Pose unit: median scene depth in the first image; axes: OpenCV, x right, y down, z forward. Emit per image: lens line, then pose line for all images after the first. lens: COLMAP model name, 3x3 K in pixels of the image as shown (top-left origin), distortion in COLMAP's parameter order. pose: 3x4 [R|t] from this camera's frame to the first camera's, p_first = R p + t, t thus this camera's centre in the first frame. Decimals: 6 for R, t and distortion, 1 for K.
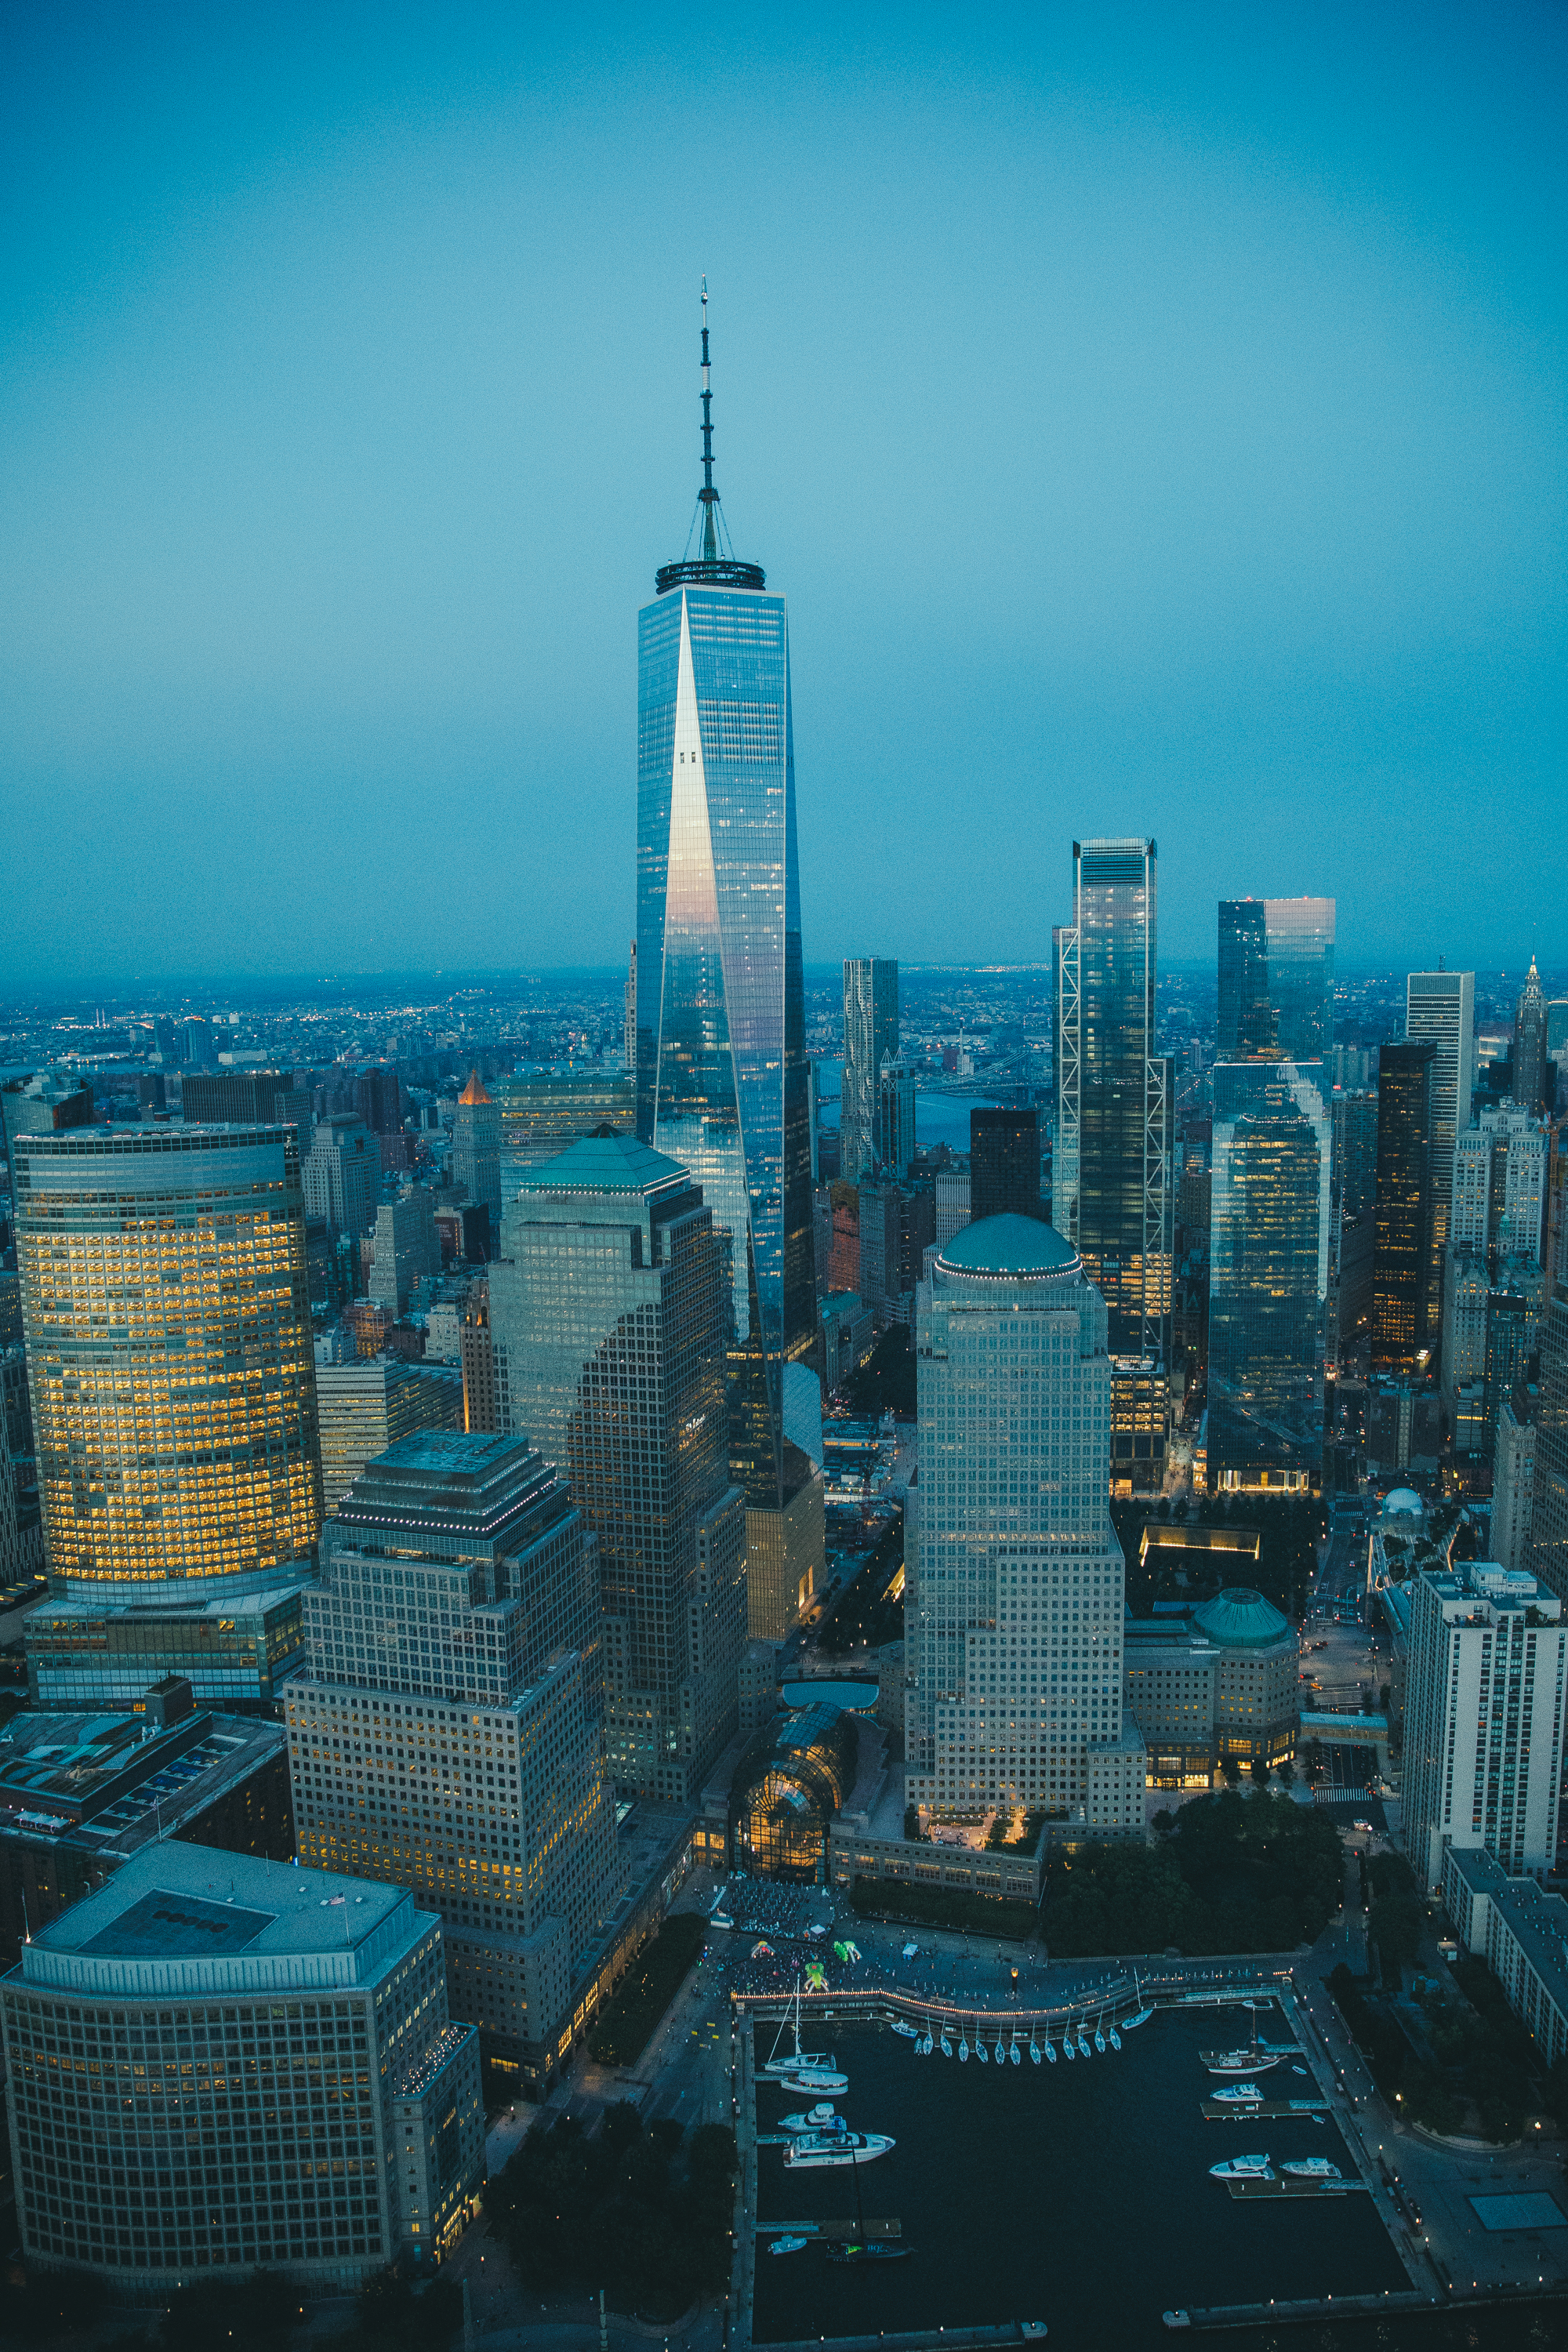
lens RADIAL K [[1627.1, 0, 842.6], [0, 1627.1, 1178.7], [0, 0, 1]] dist [-0.086550, 0.060623]
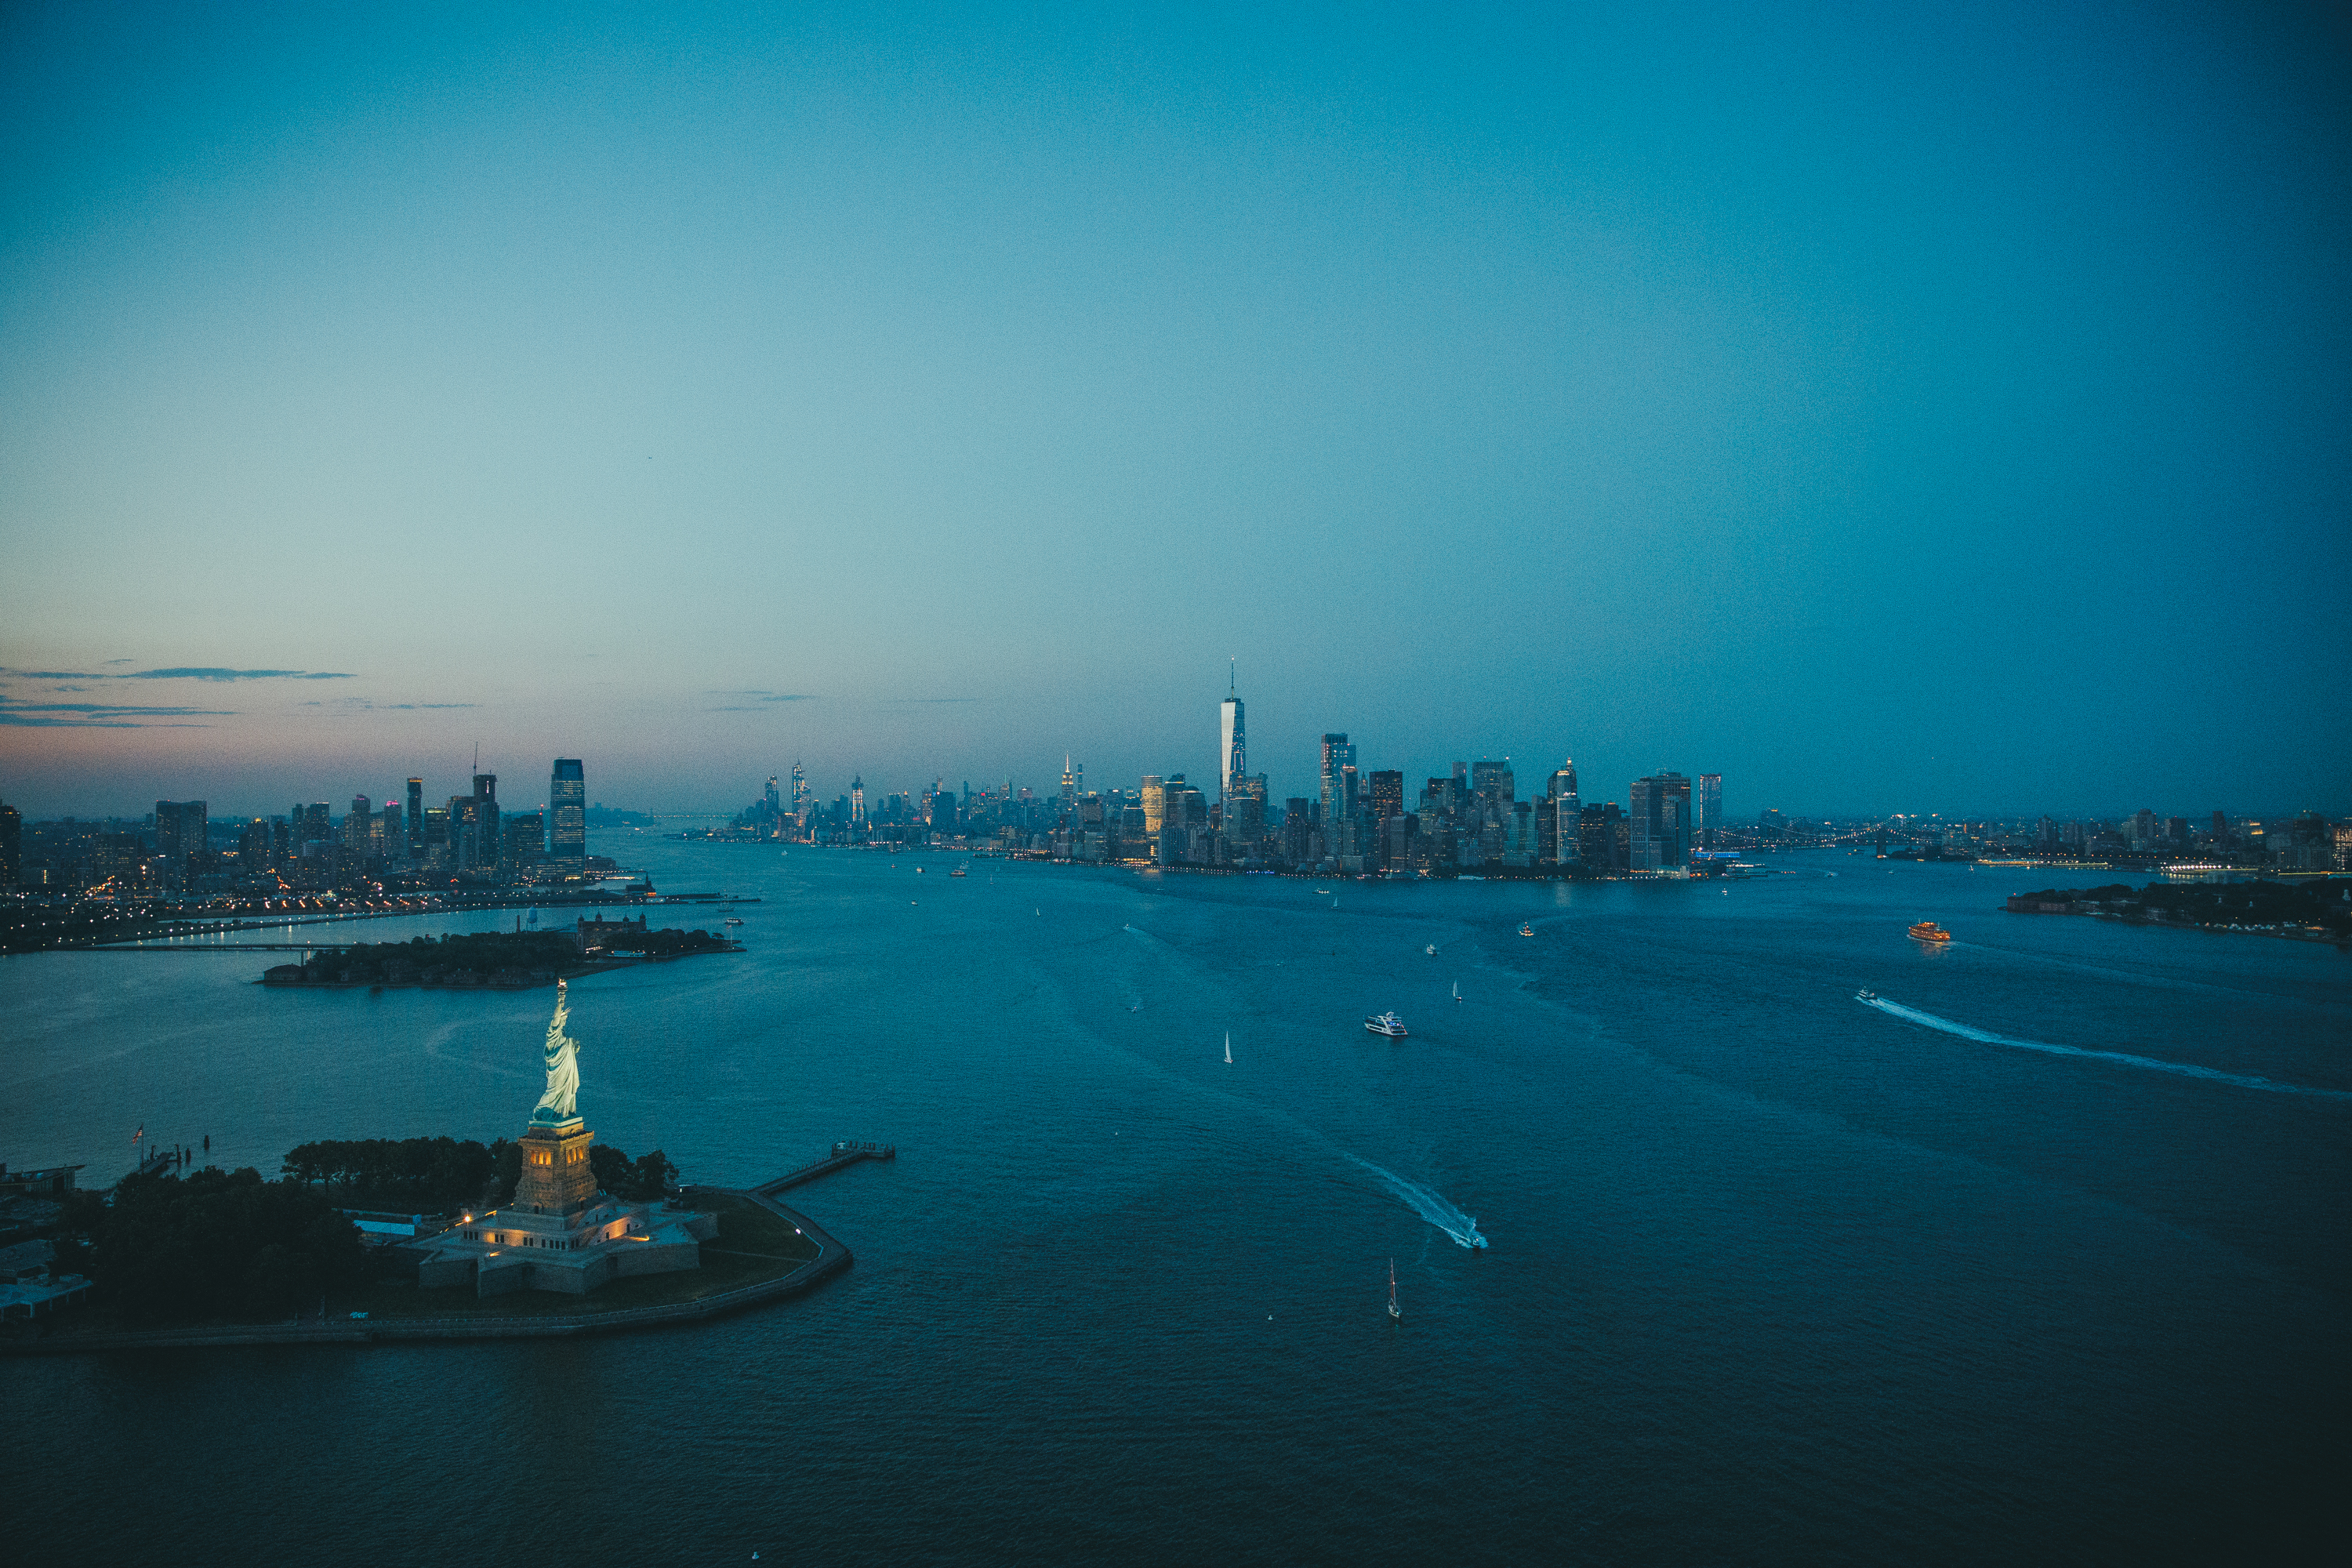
lens RADIAL K [[1627.1, 0, 1179.5], [0, 1627.1, 776.2], [0, 0, 1]] dist [-0.086550, 0.060623]
pose [[0.468217, 0.002805, -0.883609, 6.941463], [-0.131263, 0.989120, -0.066415, 0.498661], [0.873809, 0.147082, 0.463491, -2.721708]]
